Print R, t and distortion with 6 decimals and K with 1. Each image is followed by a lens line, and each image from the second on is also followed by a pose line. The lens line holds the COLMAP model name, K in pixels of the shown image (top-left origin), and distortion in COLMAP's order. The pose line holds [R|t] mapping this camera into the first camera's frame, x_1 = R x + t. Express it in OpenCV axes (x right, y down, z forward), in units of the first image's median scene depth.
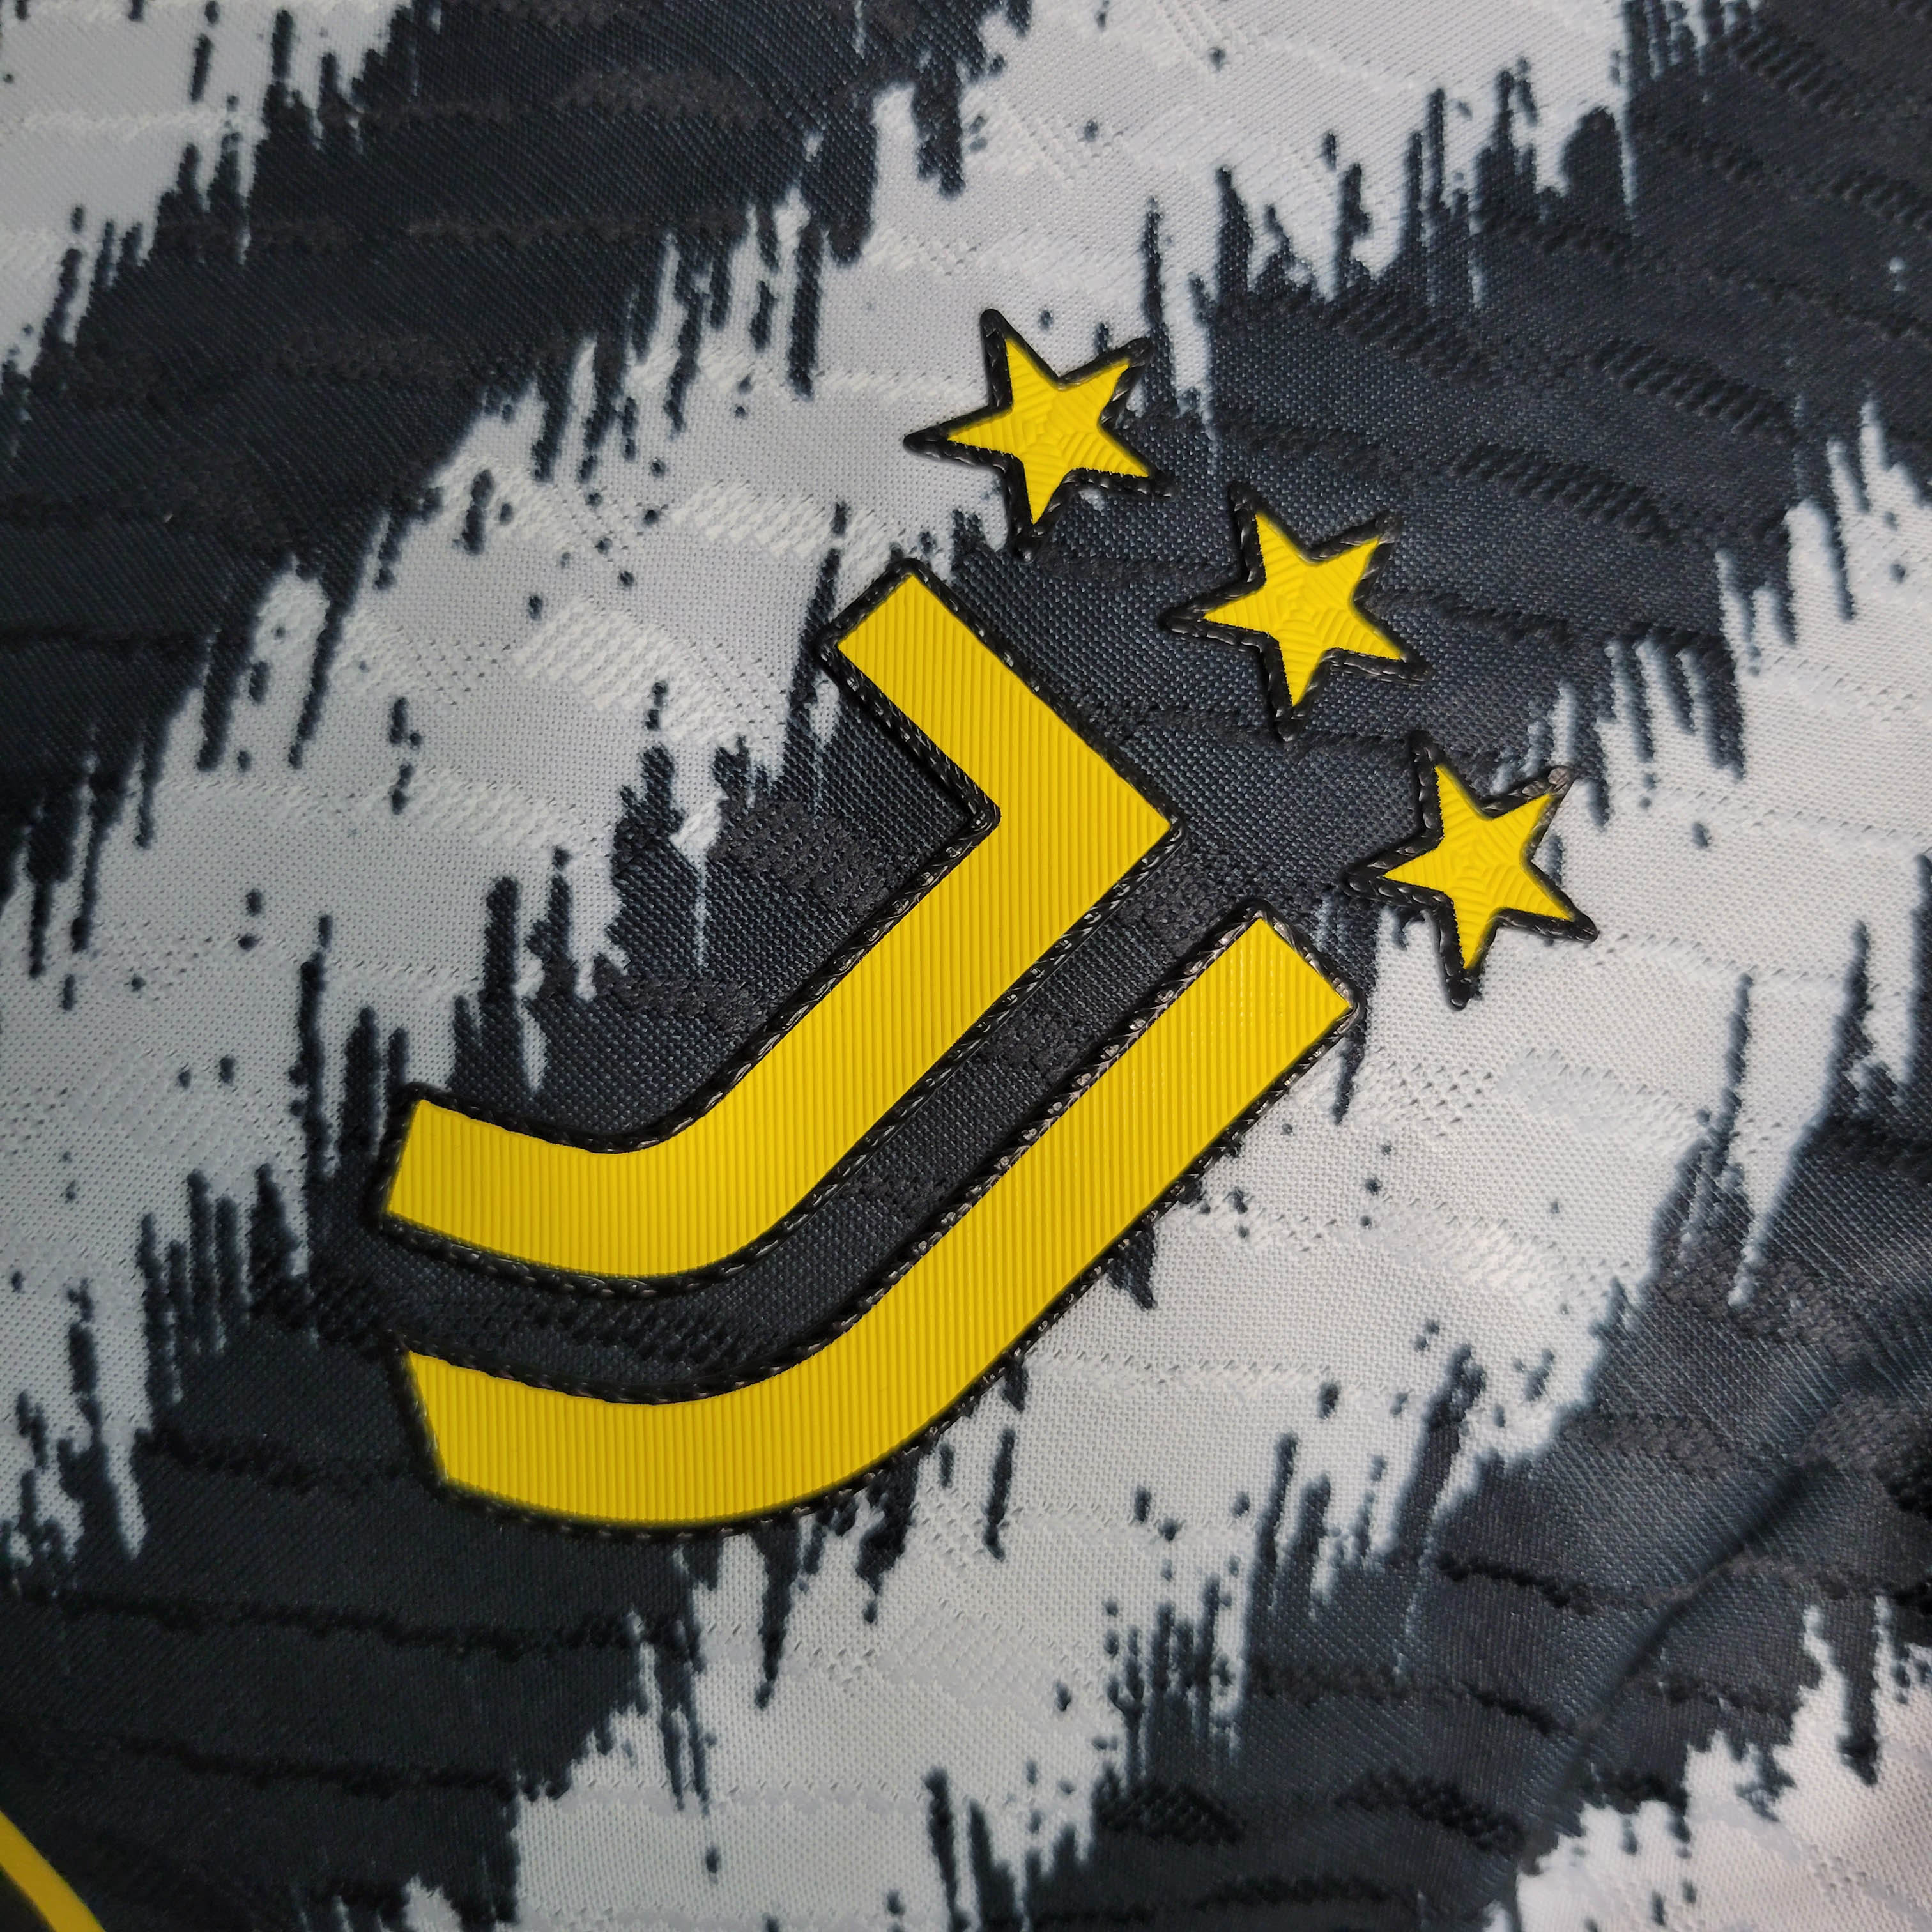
lens RADIAL K [[2028.1, 0, 966.0], [0, 2028.1, 966.0], [0, 0, 1]] dist [-0.025764, 0.003184]
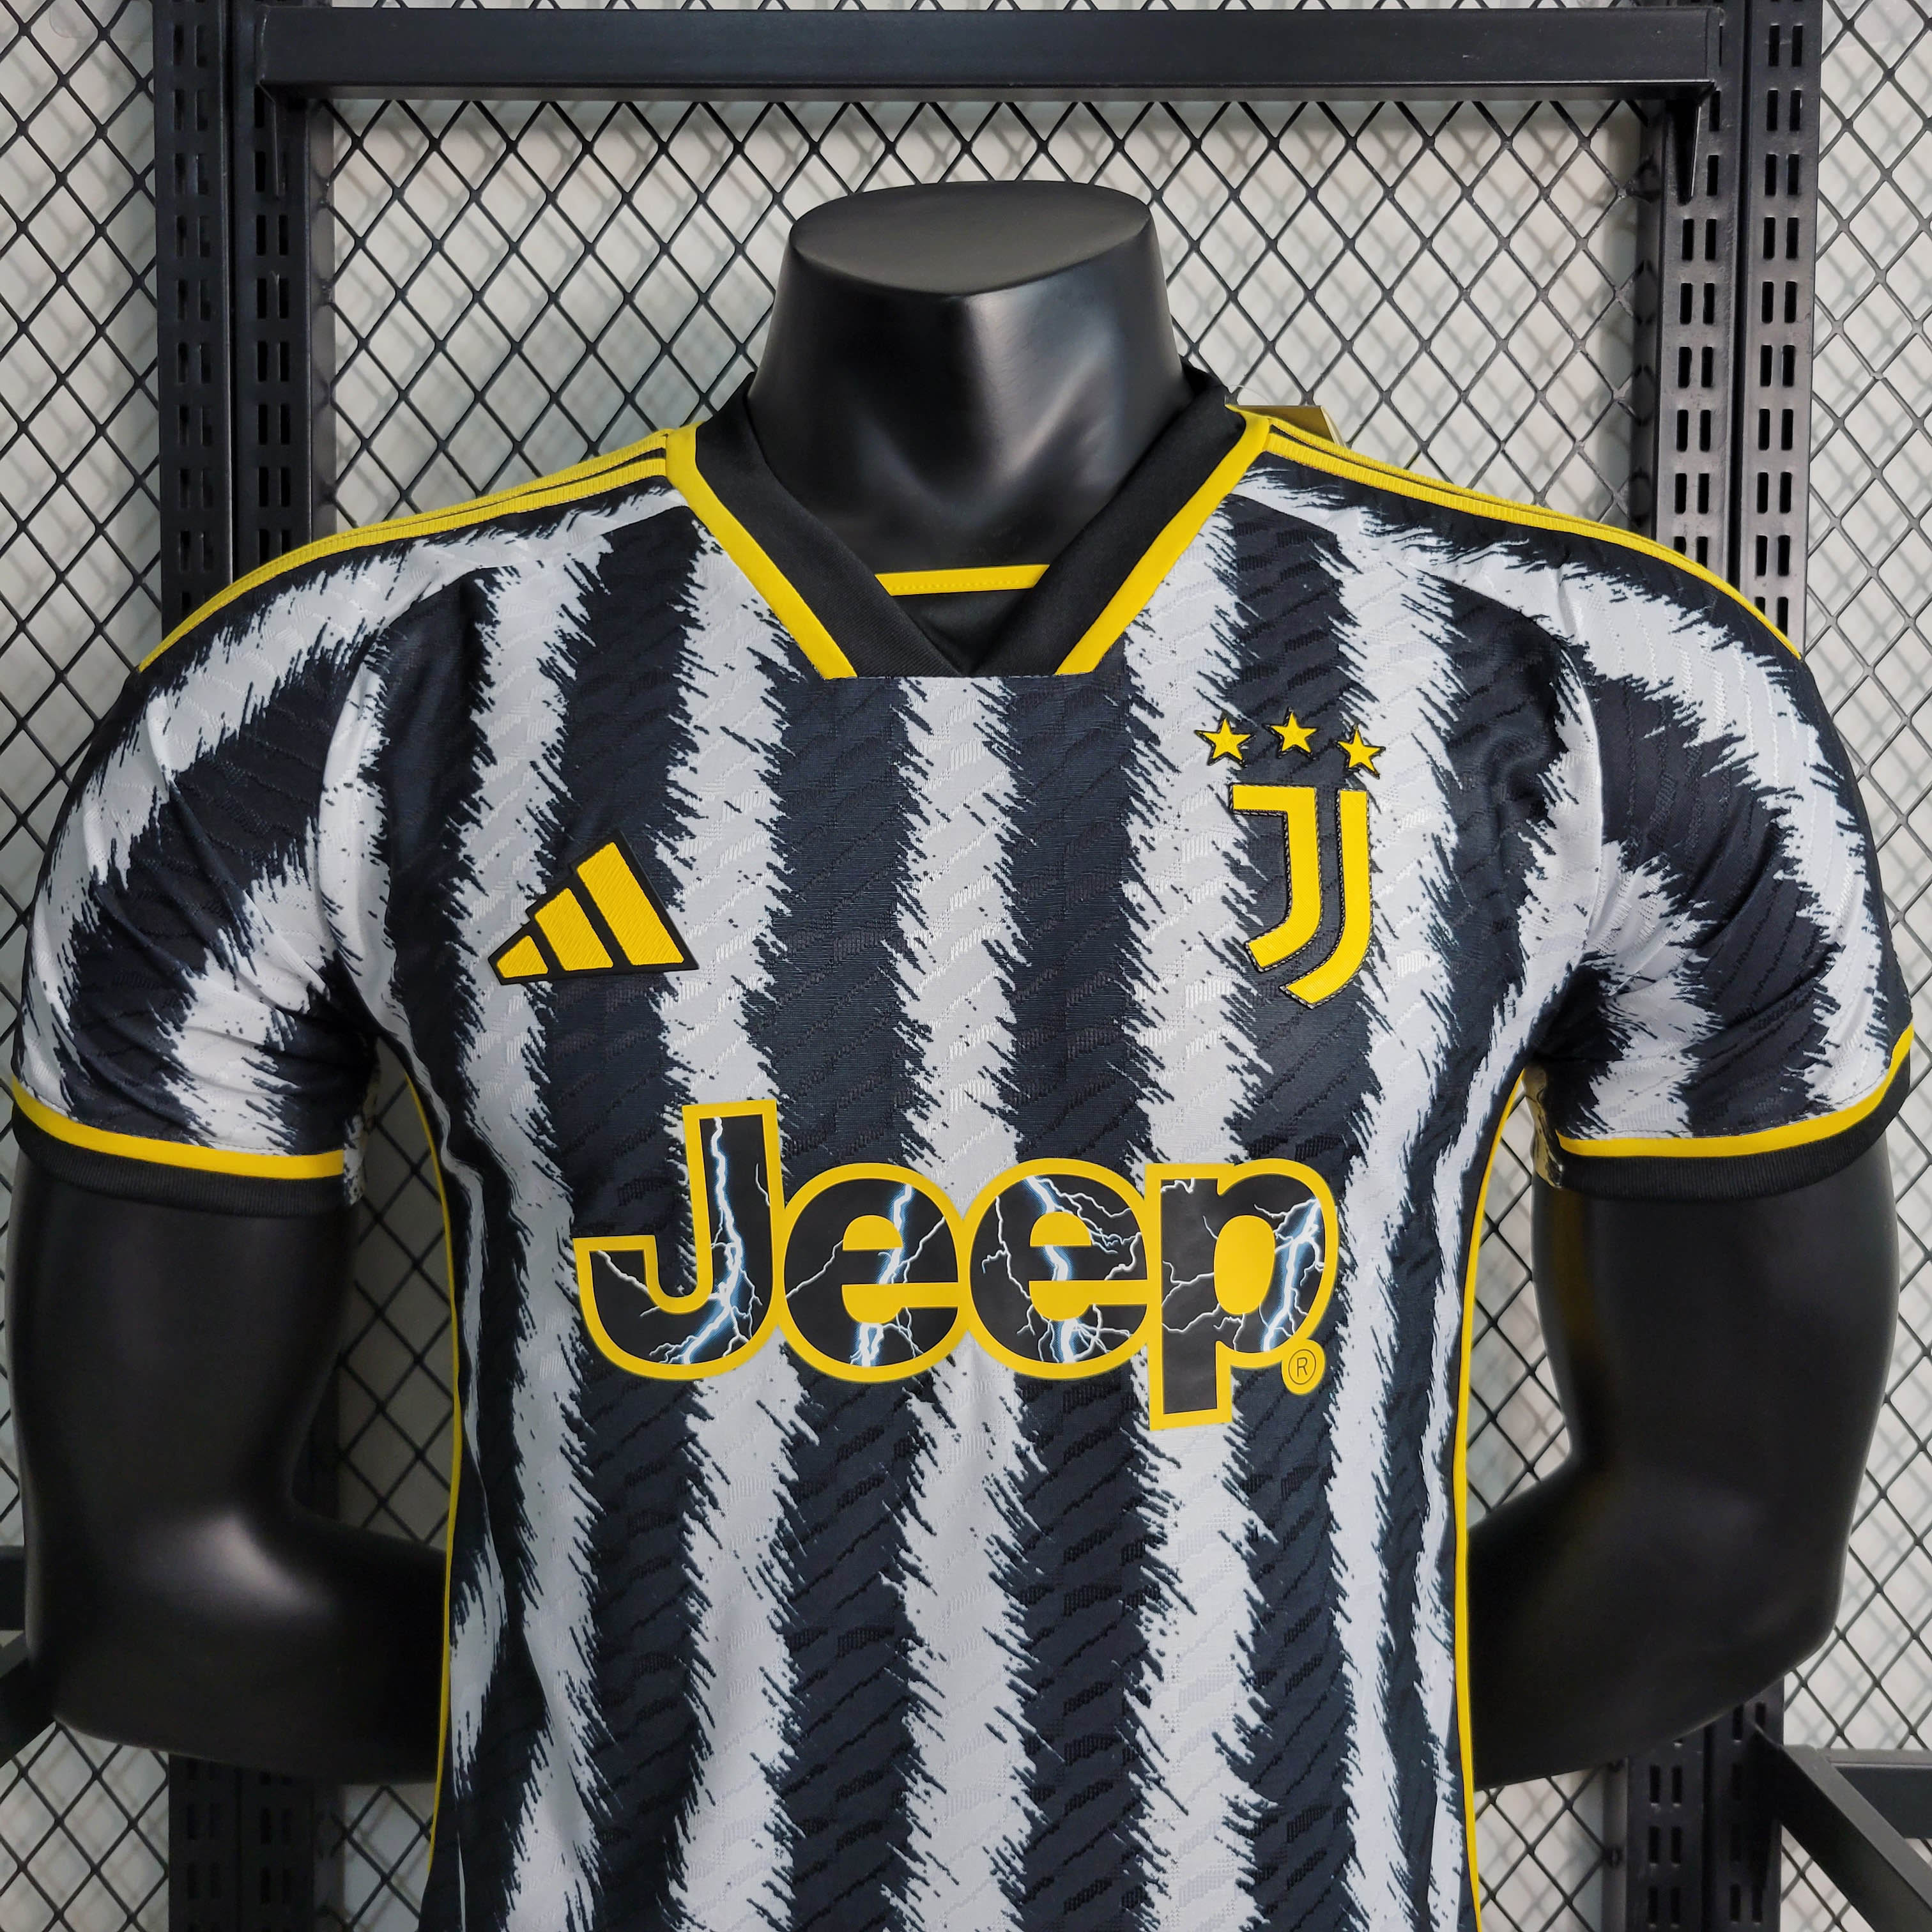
lens RADIAL K [[1900.7, 0, 982.1], [0, 1900.7, 952.5], [0, 0, 1]] dist [0.005114, 0.045852]
pose [[0.683826, -0.659830, 0.311459, -1.844386], [0.687064, 0.725996, 0.029547, -0.411376], [-0.245614, 0.193787, 0.949800, -2.591381]]
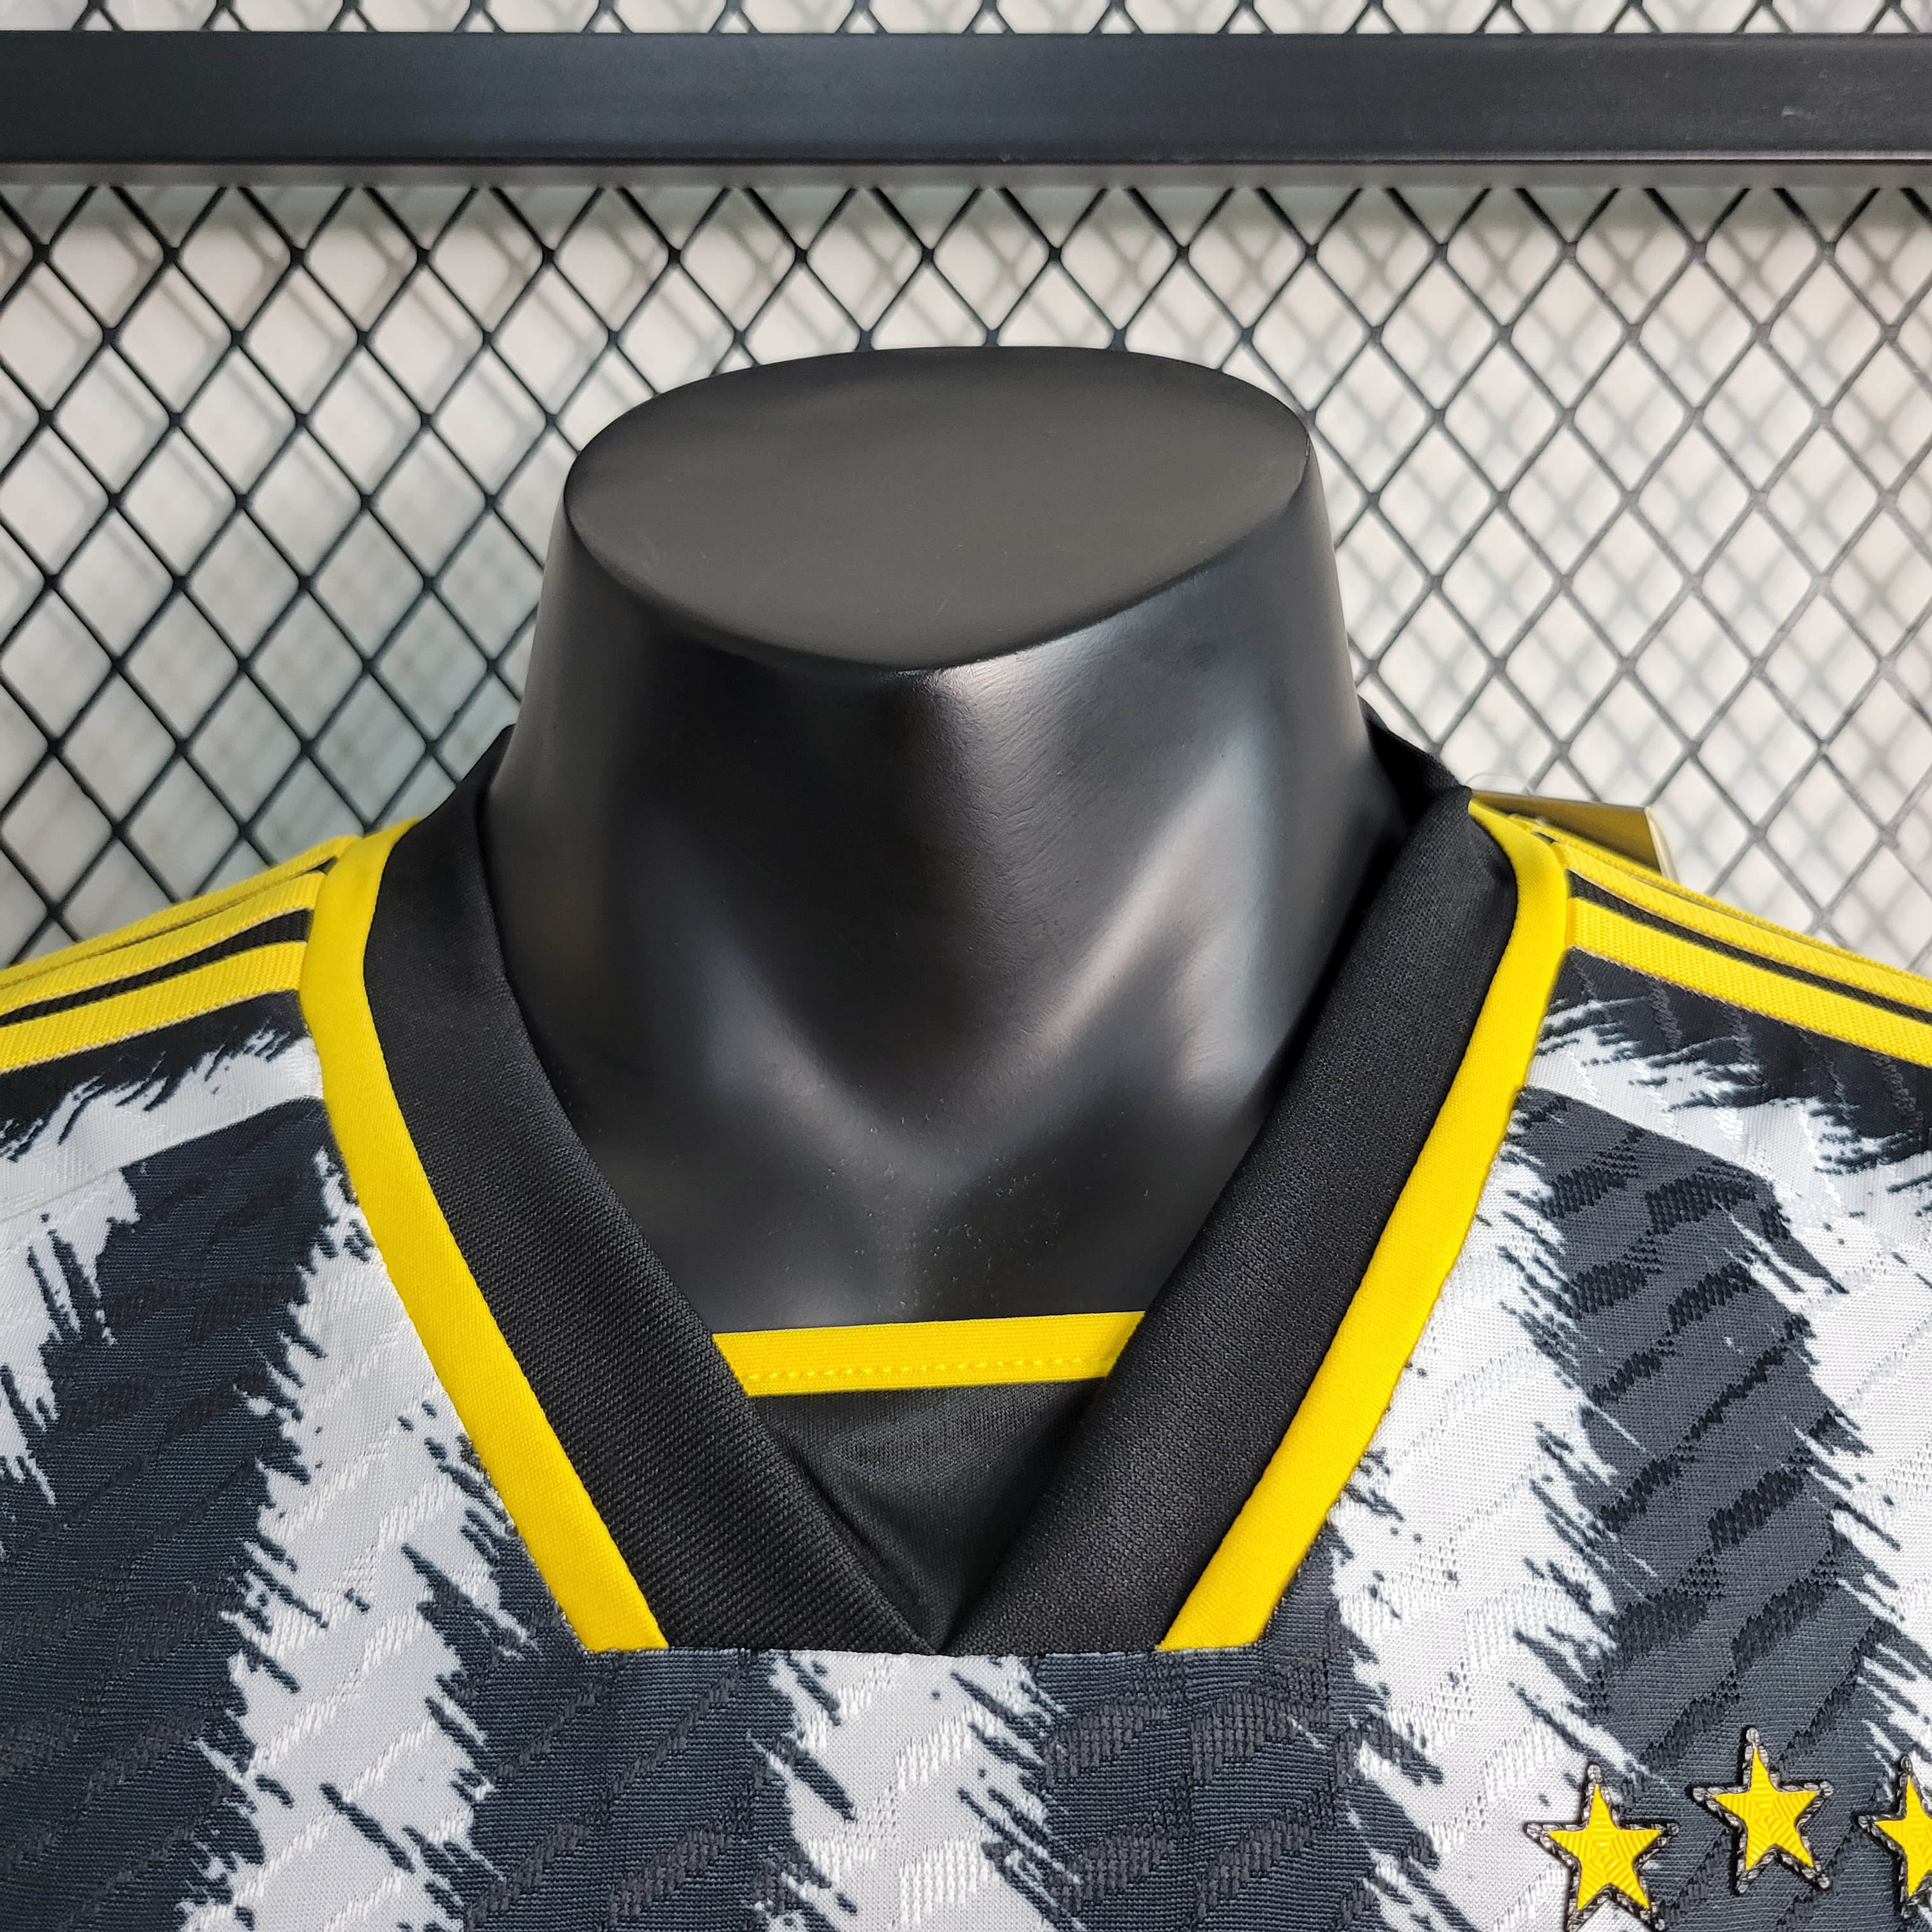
lens RADIAL K [[1970.1, 0, 966.0], [0, 1970.1, 966.0], [0, 0, 1]] dist [0.003188, 0.011860]
pose [[0.677100, -0.655445, 0.334557, -0.378564], [0.690052, 0.723461, 0.020788, -1.185551], [-0.255665, 0.216786, 0.942146, -0.562540]]
